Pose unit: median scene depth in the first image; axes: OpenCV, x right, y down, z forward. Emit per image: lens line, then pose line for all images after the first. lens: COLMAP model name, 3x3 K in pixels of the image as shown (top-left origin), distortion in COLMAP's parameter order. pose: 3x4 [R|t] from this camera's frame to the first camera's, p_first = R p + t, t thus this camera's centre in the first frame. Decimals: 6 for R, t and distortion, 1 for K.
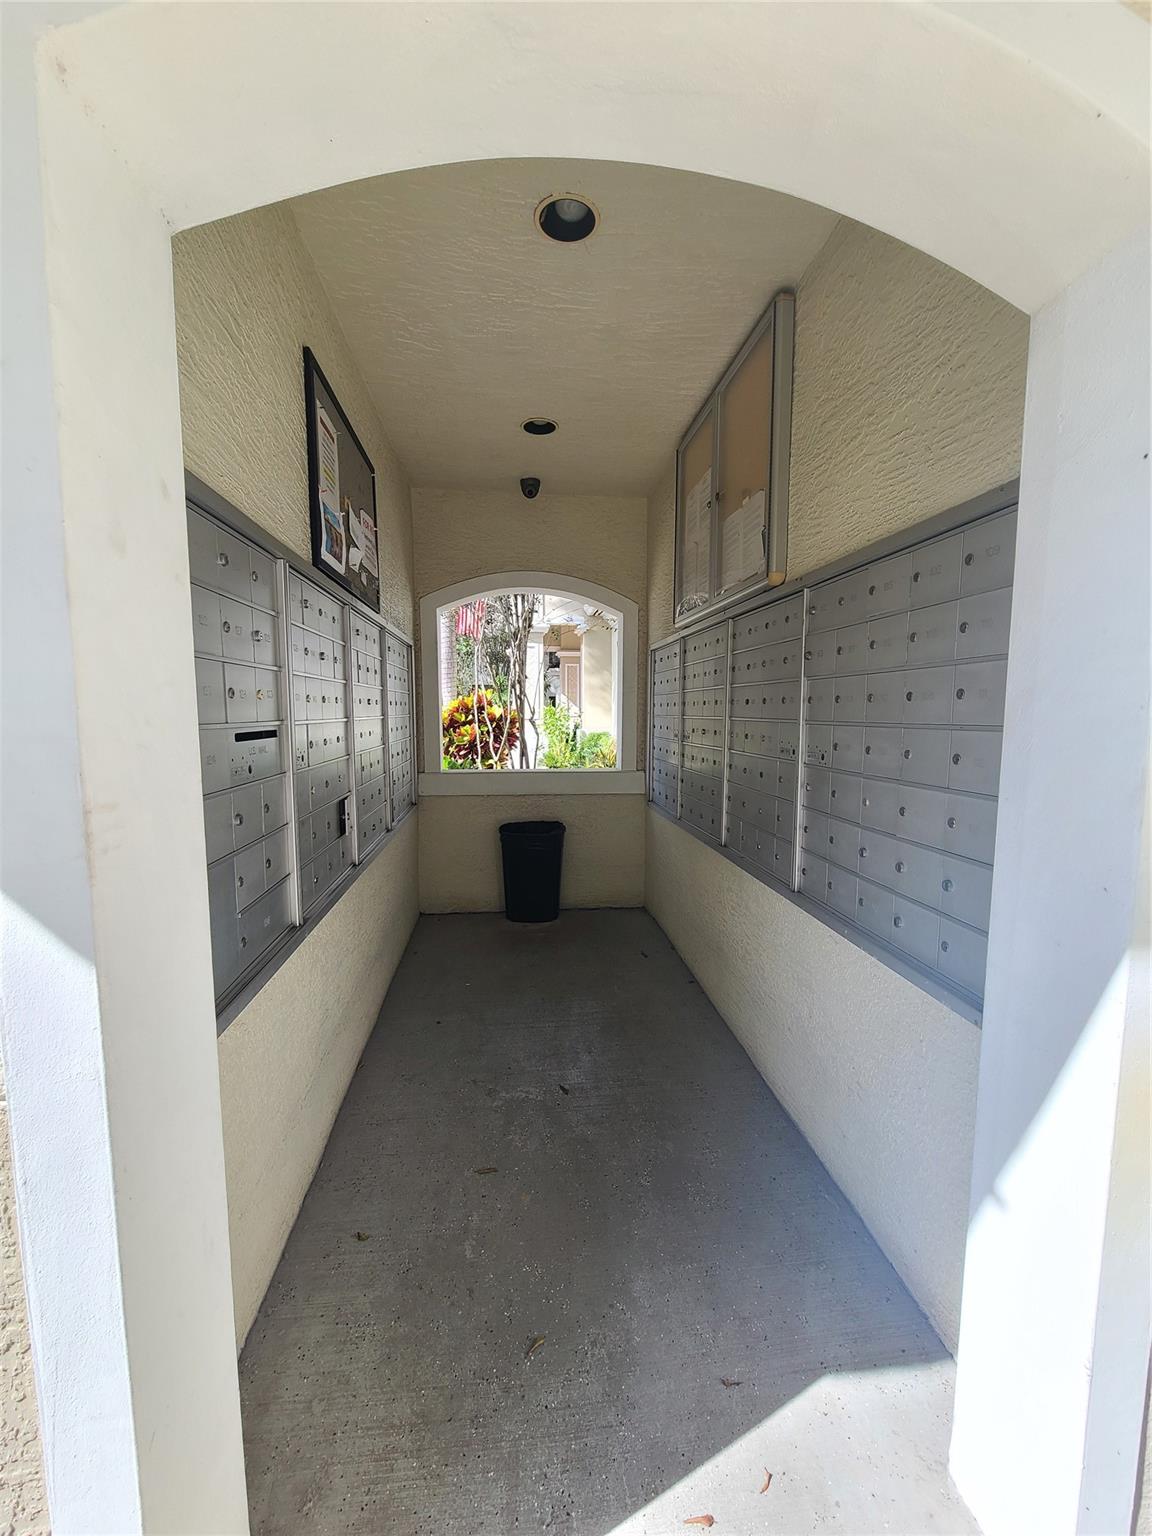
lens RADIAL K [[632.9, 0, 576.0], [0, 632.9, 768.0], [0, 0, 1]] dist [-0.002961, -0.000054]
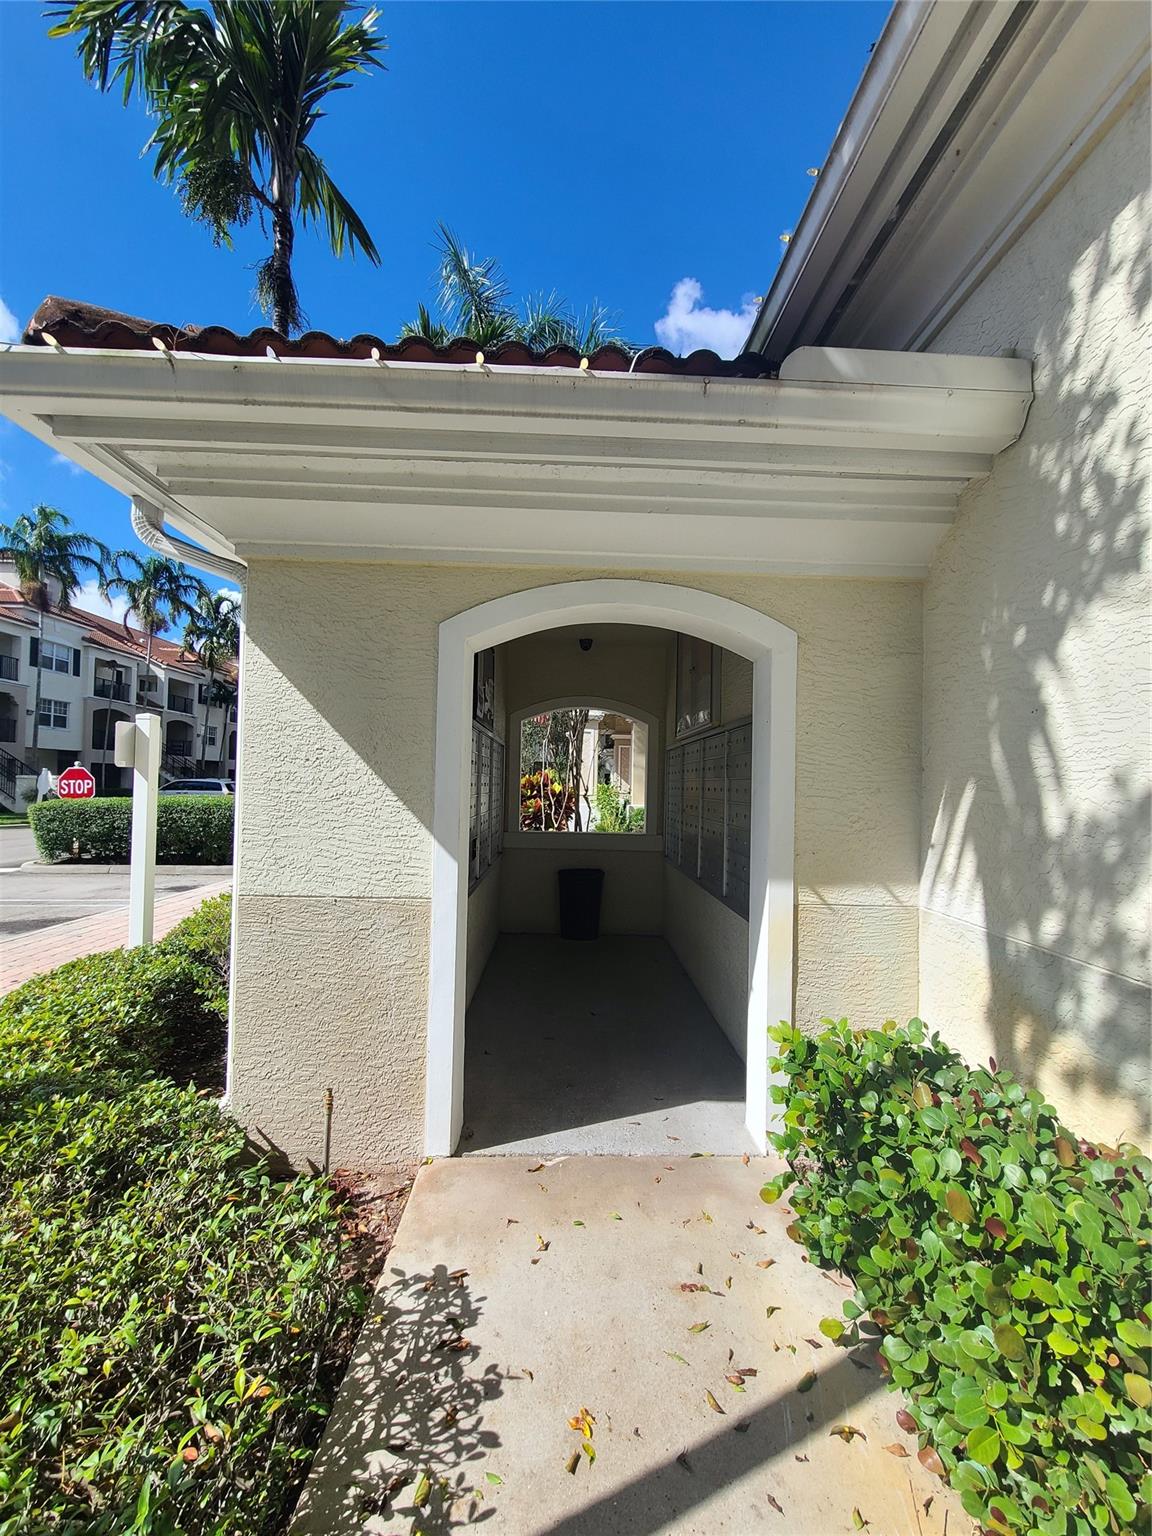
lens RADIAL K [[632.9, 0, 576.0], [0, 632.9, 768.0], [0, 0, 1]] dist [-0.002961, -0.000054]
pose [[0.995752, 0.018708, -0.090155, 0.022104], [-0.029275, 0.992658, -0.117361, 0.014969], [0.087297, 0.119502, 0.988989, -0.226747]]
